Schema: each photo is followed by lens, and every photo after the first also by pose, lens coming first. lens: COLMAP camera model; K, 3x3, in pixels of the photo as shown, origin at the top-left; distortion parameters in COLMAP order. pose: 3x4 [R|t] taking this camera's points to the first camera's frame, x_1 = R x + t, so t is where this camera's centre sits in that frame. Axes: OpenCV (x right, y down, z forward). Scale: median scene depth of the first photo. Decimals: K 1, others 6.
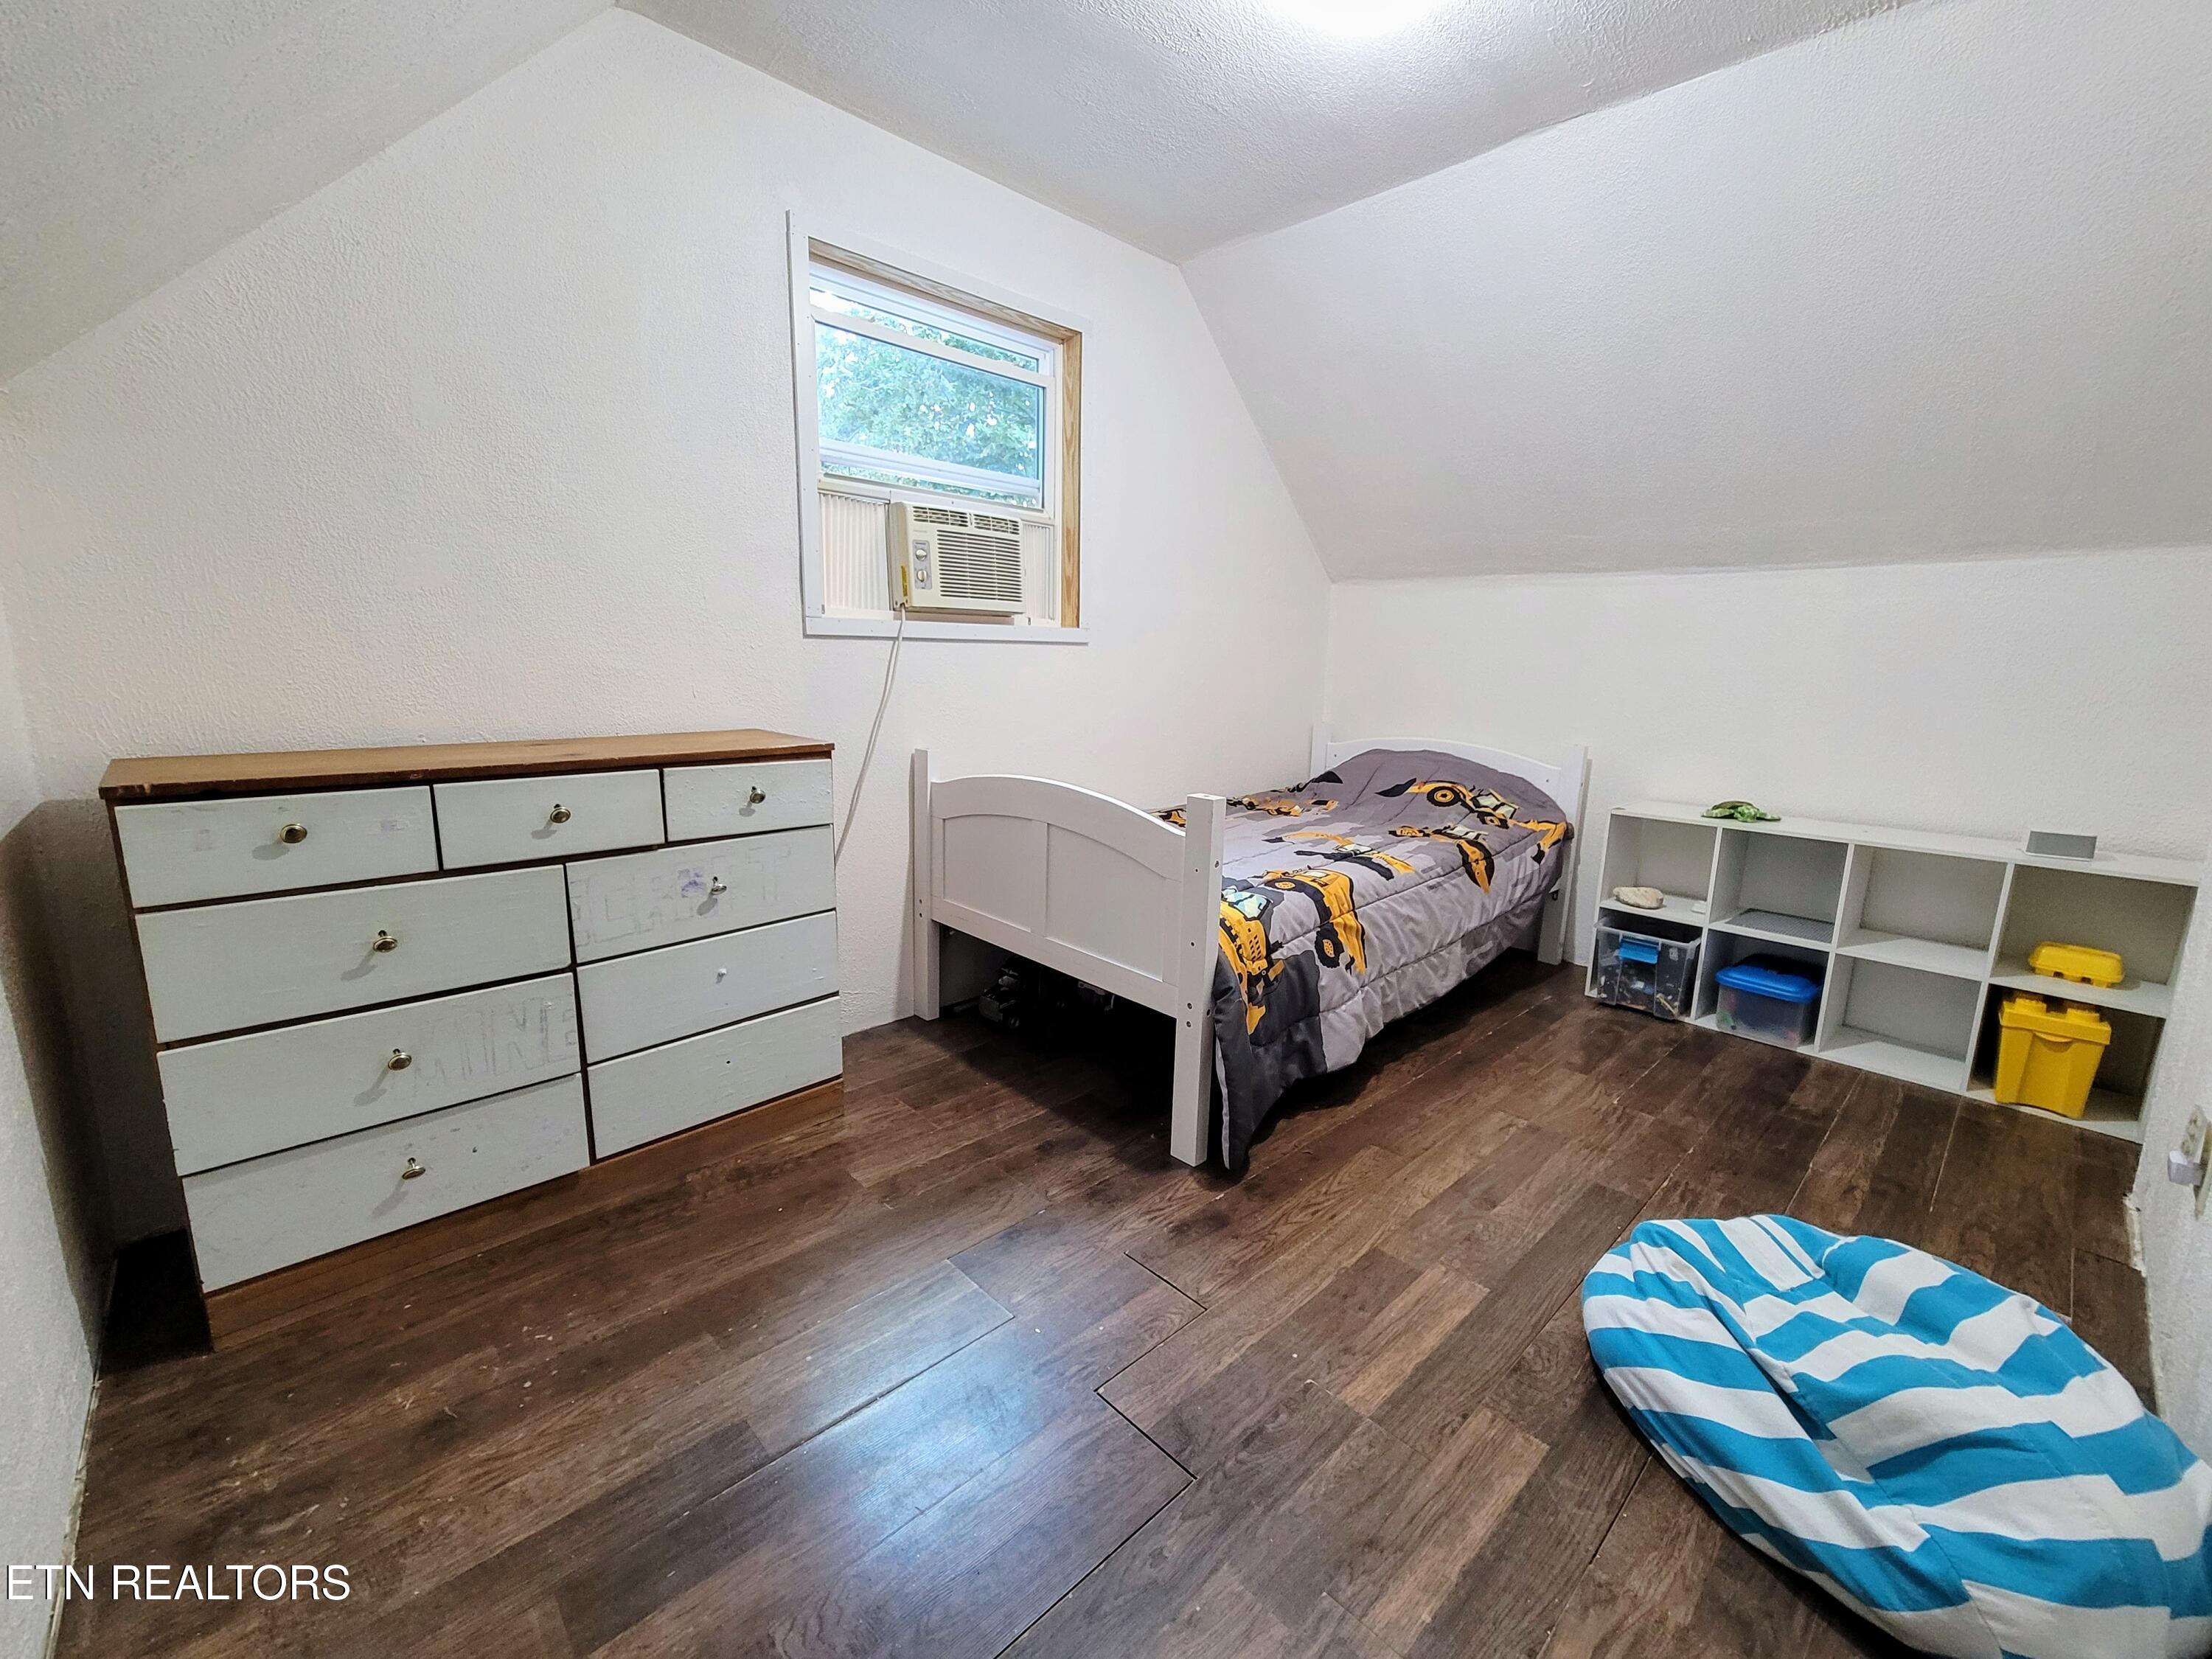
lens RADIAL K [[906.3, 0, 1106.0], [0, 906.3, 829.5], [0, 0, 1]] dist [0.000607, -0.000149]
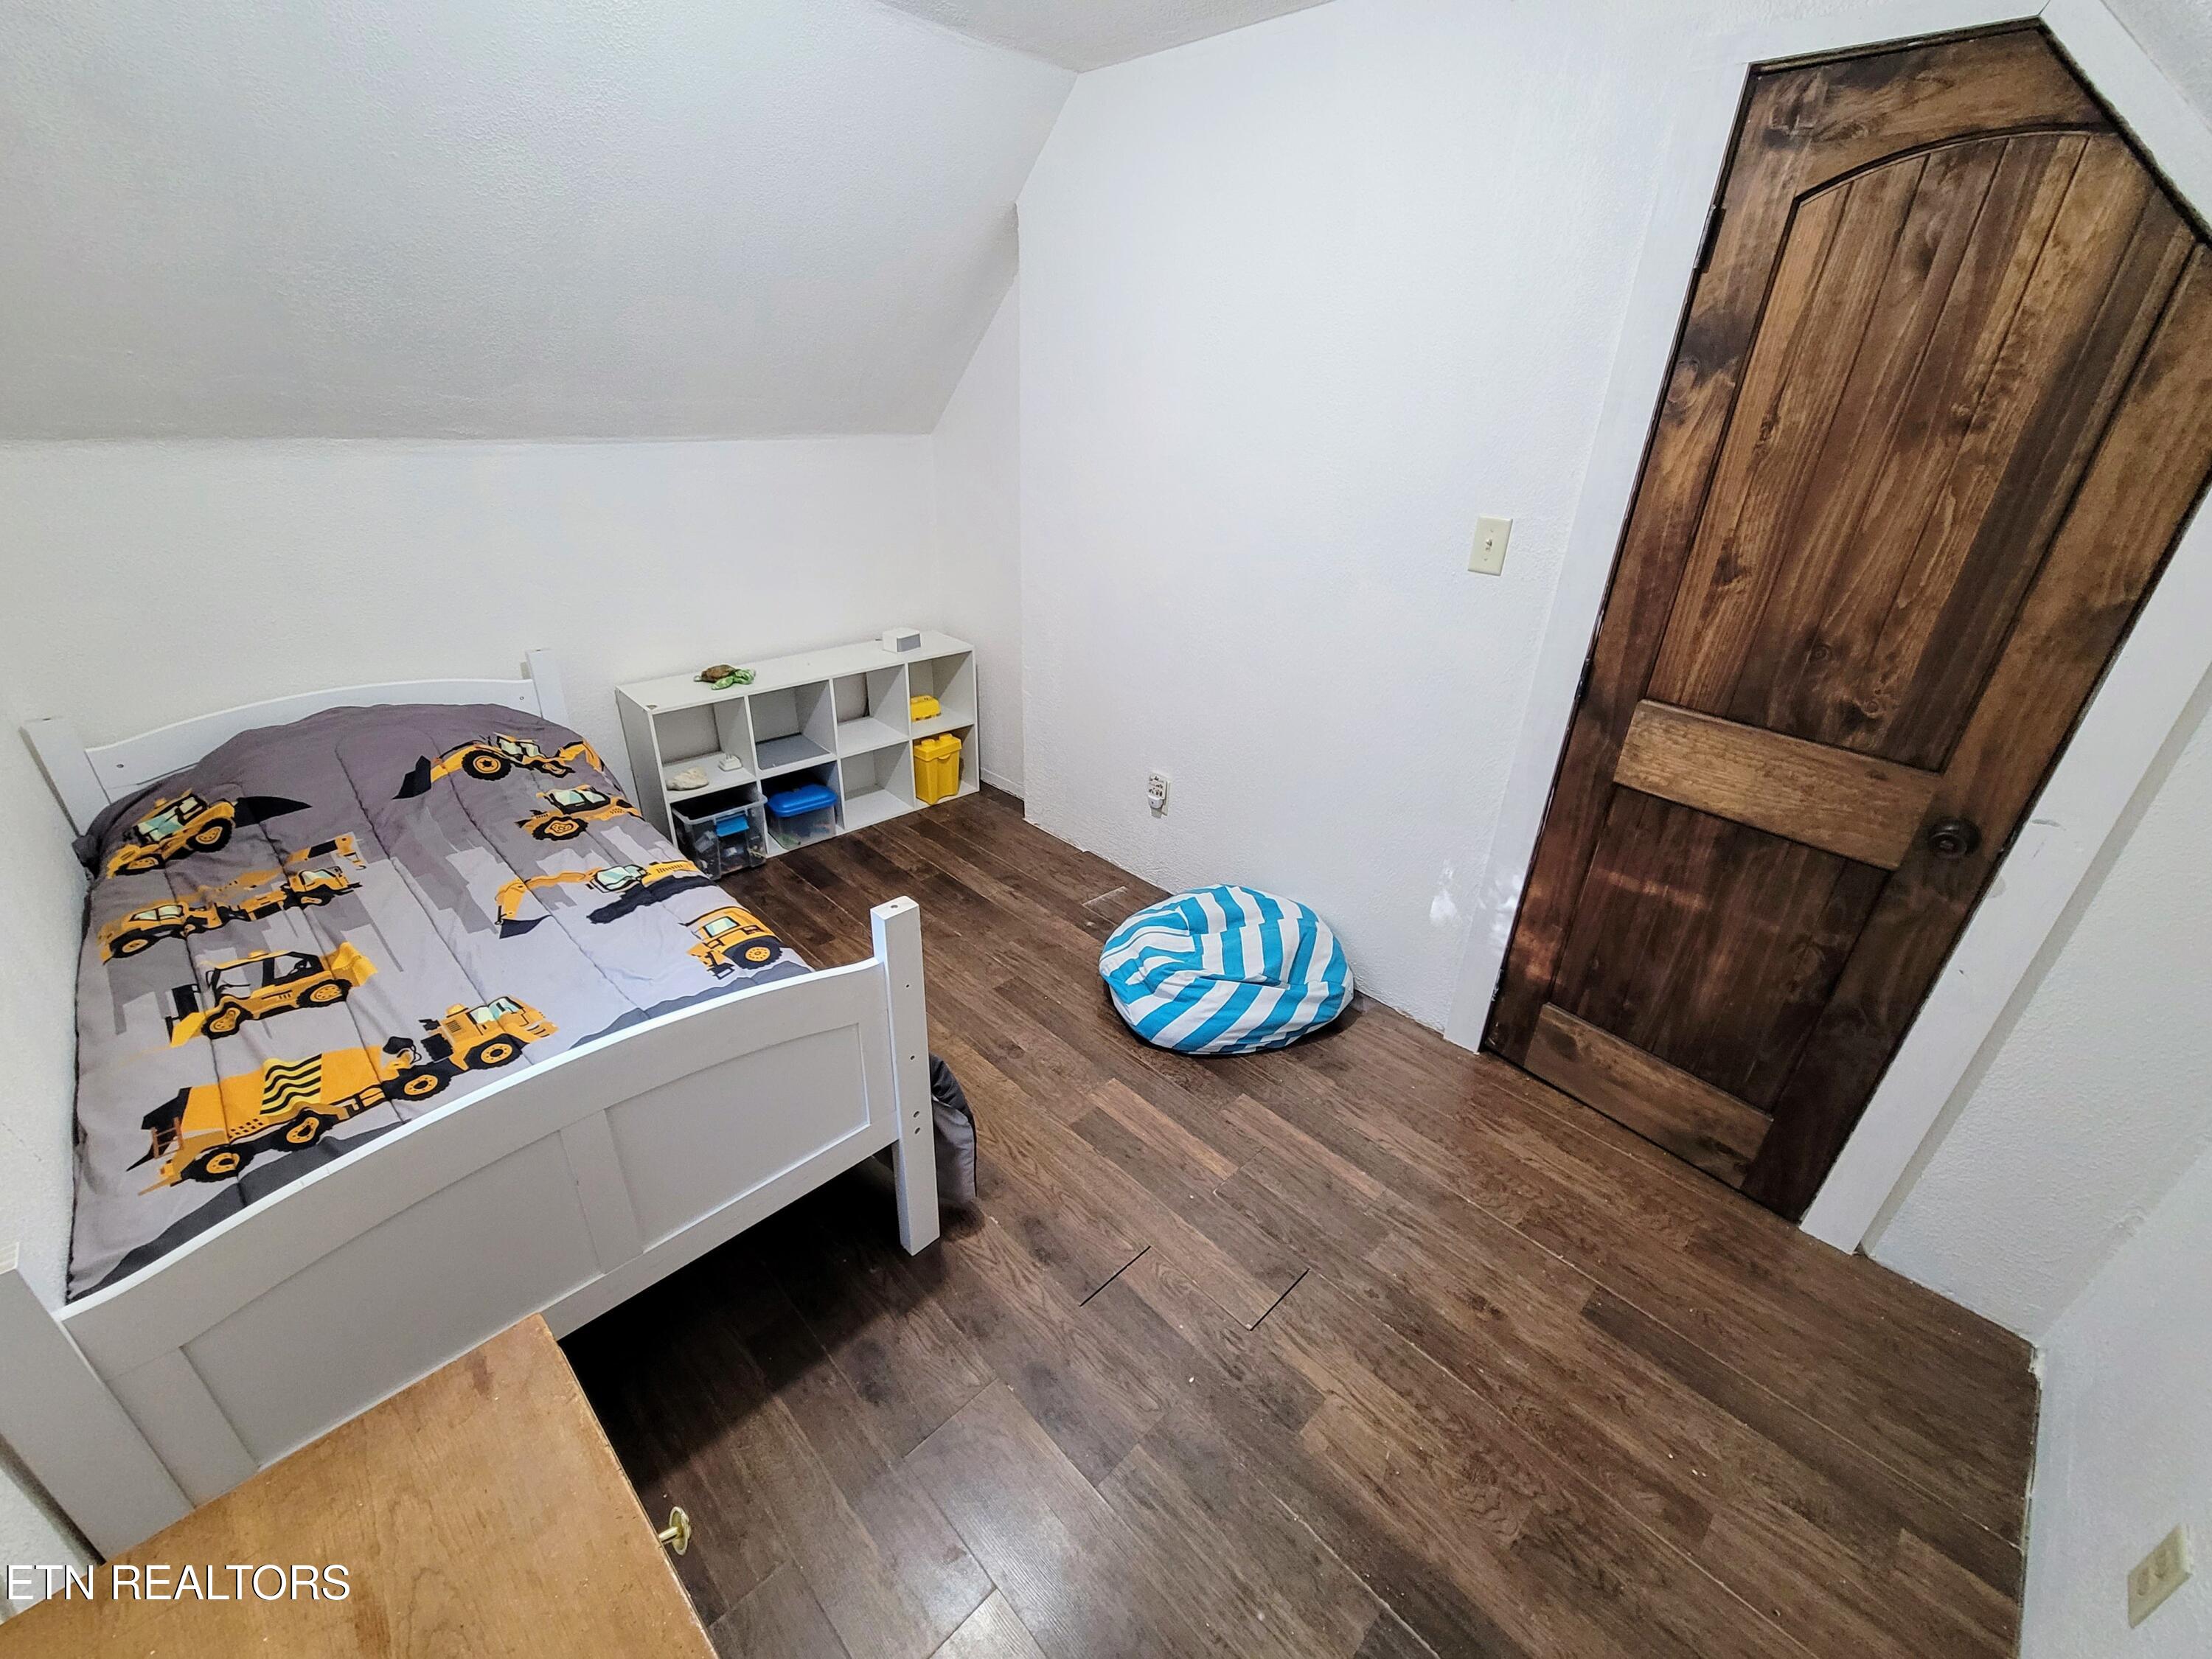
lens RADIAL K [[906.3, 0, 1106.0], [0, 906.3, 829.5], [0, 0, 1]] dist [0.000607, -0.000149]
pose [[-0.011851, -0.467890, 0.883707, -0.518722], [0.157163, 0.871913, 0.463753, -0.397995], [-0.987501, 0.144383, 0.063202, 0.655343]]
